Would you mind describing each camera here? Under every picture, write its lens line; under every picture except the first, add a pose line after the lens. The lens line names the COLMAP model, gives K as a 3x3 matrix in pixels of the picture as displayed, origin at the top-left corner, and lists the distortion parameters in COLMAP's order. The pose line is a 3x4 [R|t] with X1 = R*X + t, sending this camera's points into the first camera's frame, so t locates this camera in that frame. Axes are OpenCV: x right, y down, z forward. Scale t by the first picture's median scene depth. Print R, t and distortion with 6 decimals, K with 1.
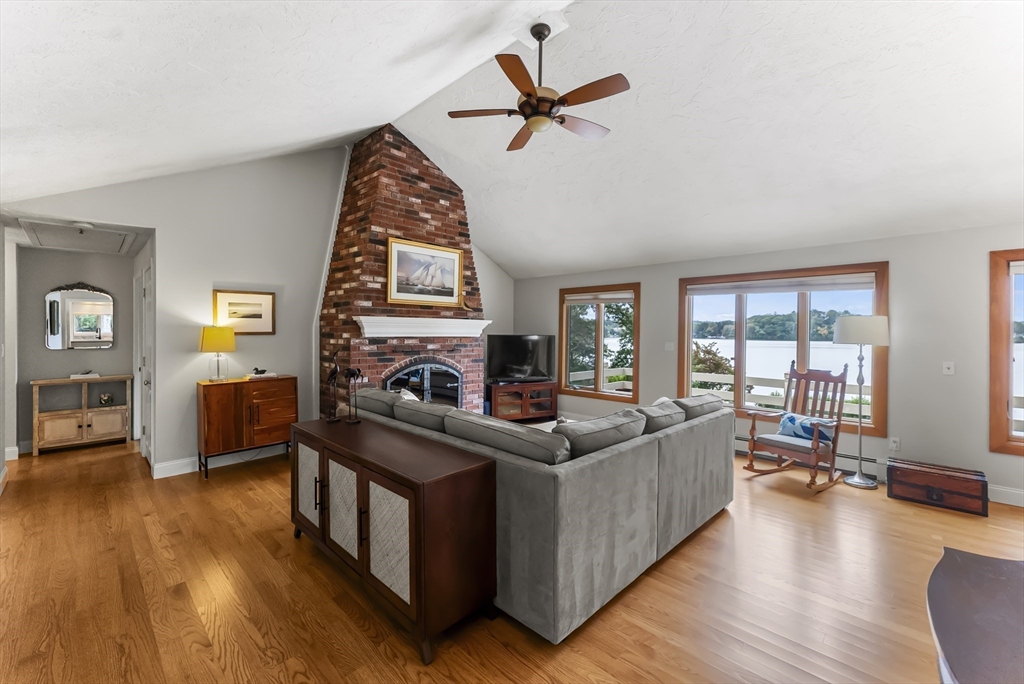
lens RADIAL K [[417.7, 0, 508.8], [0, 417.7, 328.4], [0, 0, 1]] dist [0.001139, 0.000225]
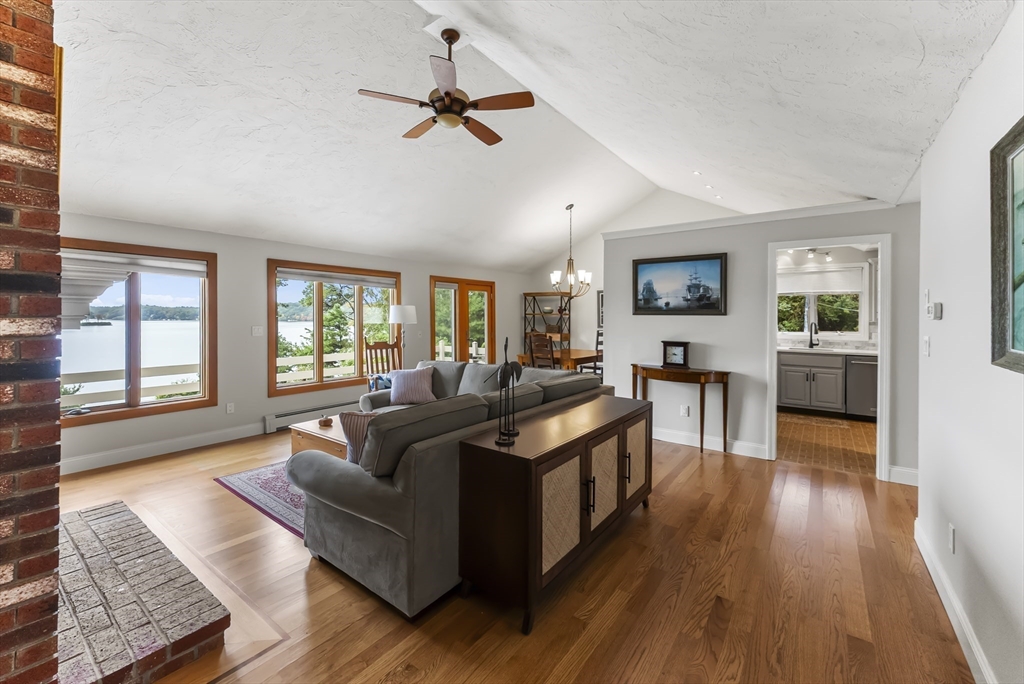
lens RADIAL K [[420.8, 0, 511.2], [0, 420.8, 313.4], [0, 0, 1]] dist [-0.000742, -0.000086]
pose [[-0.133227, 0.004354, 0.991076, -0.630473], [-0.006957, 0.999962, -0.005328, 0.005739], [-0.991061, -0.007605, -0.133192, 0.611470]]
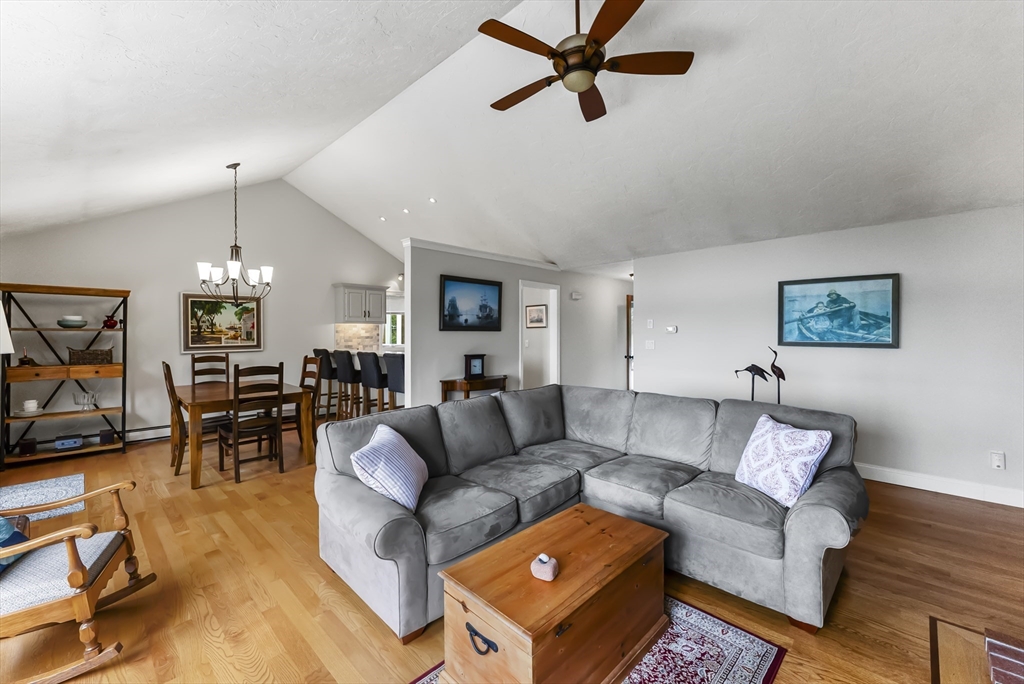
lens RADIAL K [[417.7, 0, 508.8], [0, 417.7, 328.4], [0, 0, 1]] dist [0.001139, 0.000225]
pose [[-0.999999, 0.000492, -0.001131, 0.134201], [0.000508, 0.999893, -0.014623, 0.010411], [0.001124, -0.014624, -0.999892, 1.138804]]
